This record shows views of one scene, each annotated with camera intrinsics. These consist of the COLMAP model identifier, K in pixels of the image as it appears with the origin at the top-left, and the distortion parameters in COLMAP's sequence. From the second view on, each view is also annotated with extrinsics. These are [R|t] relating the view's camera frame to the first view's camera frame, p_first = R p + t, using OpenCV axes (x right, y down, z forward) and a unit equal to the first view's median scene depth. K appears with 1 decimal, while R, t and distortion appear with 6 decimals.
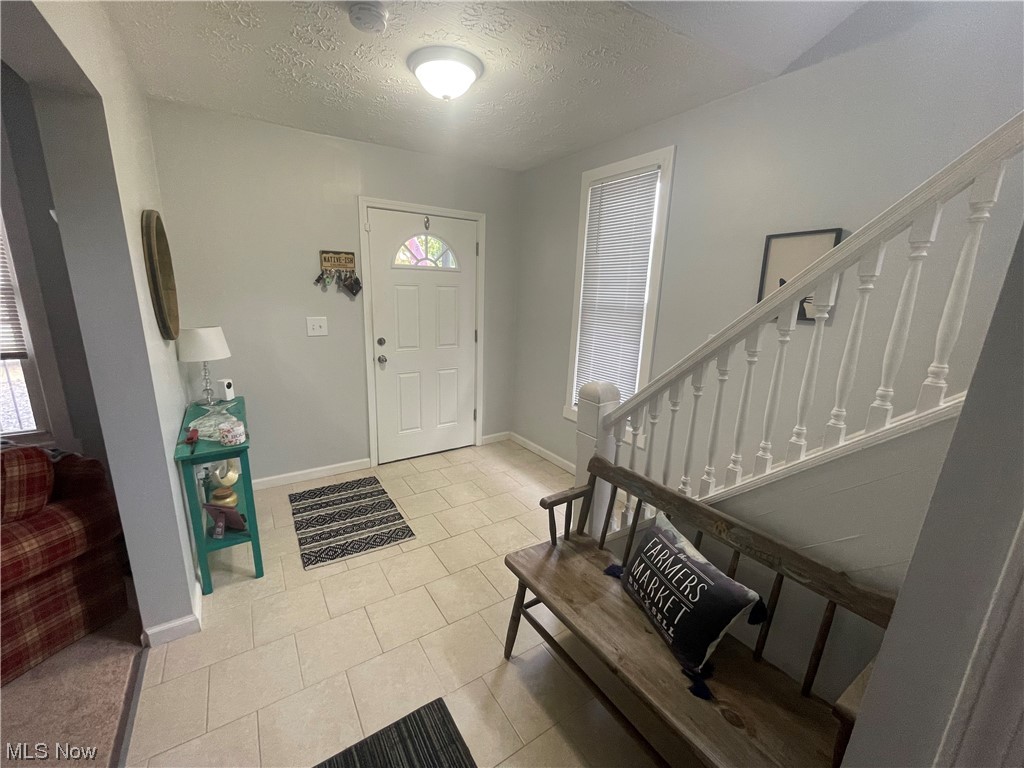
lens RADIAL K [[413.2, 0, 508.5], [0, 413.2, 384.8], [0, 0, 1]] dist [-0.008300, 0.002477]
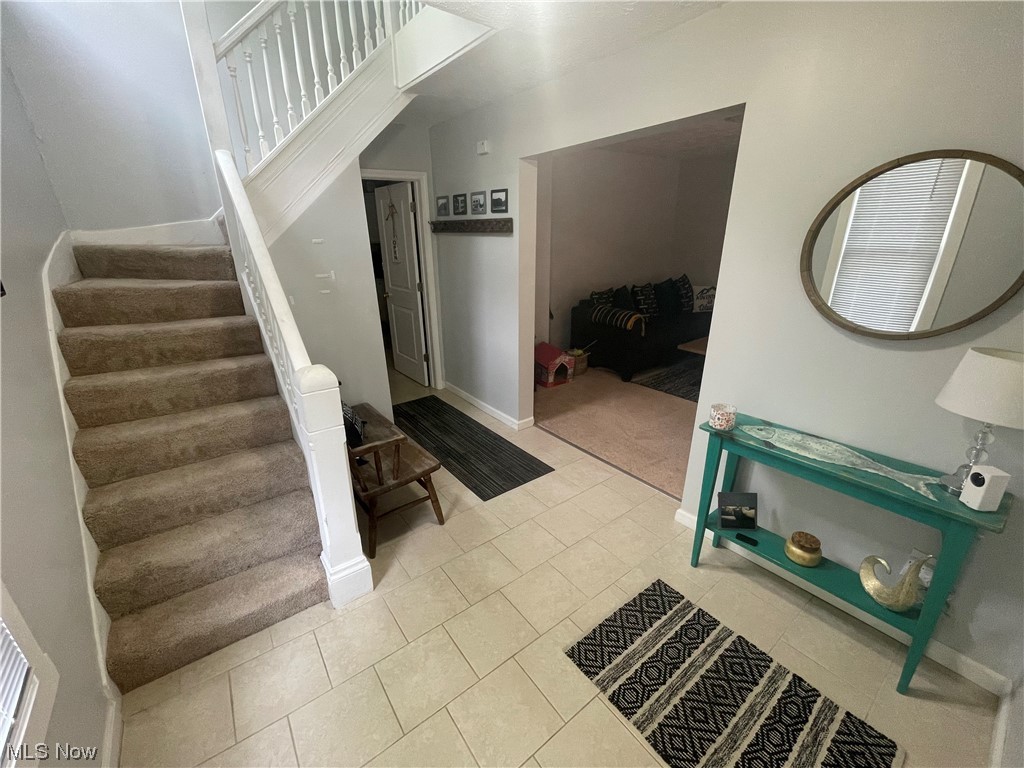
lens RADIAL K [[413.2, 0, 512.0], [0, 413.2, 384.0], [0, 0, 1]] dist [-0.008300, 0.002477]
pose [[-0.997893, -0.004347, -0.064736, -0.104684], [-0.039527, 0.831963, 0.553421, -0.358083], [0.051452, 0.554814, -0.830382, 1.381087]]
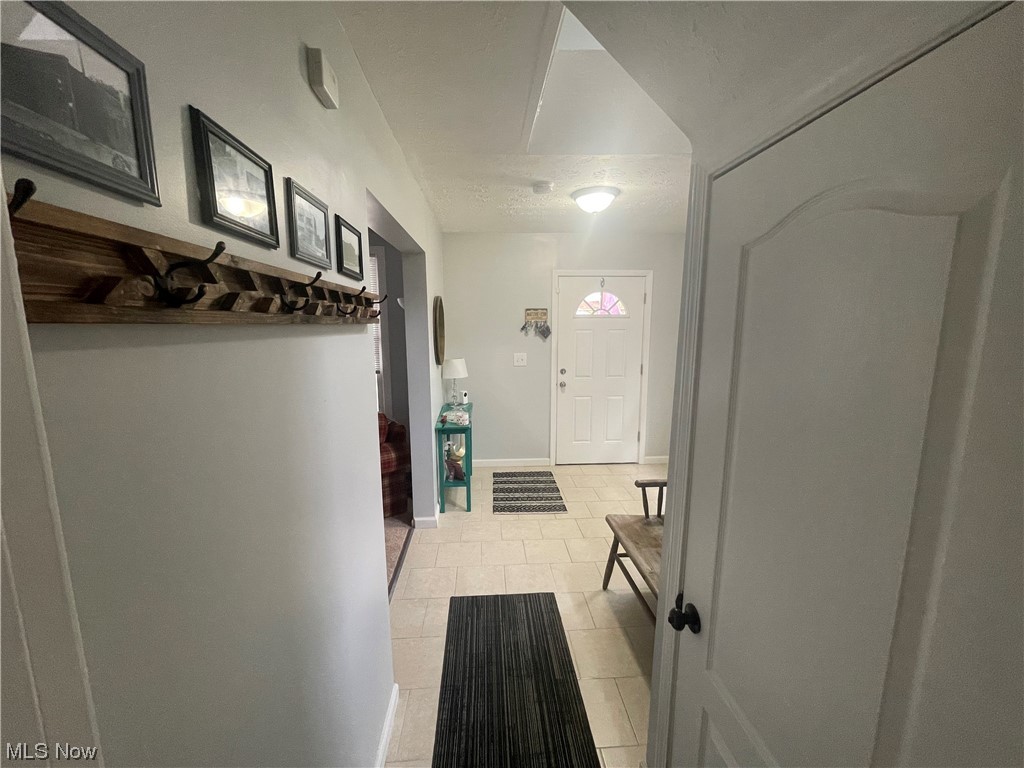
lens RADIAL K [[413.2, 0, 512.8], [0, 413.2, 382.9], [0, 0, 1]] dist [-0.008300, 0.002477]
pose [[0.872260, 0.037097, -0.487634, 0.284711], [-0.083186, 0.993842, -0.073194, 0.061534], [0.481916, 0.104408, 0.869975, -0.341554]]
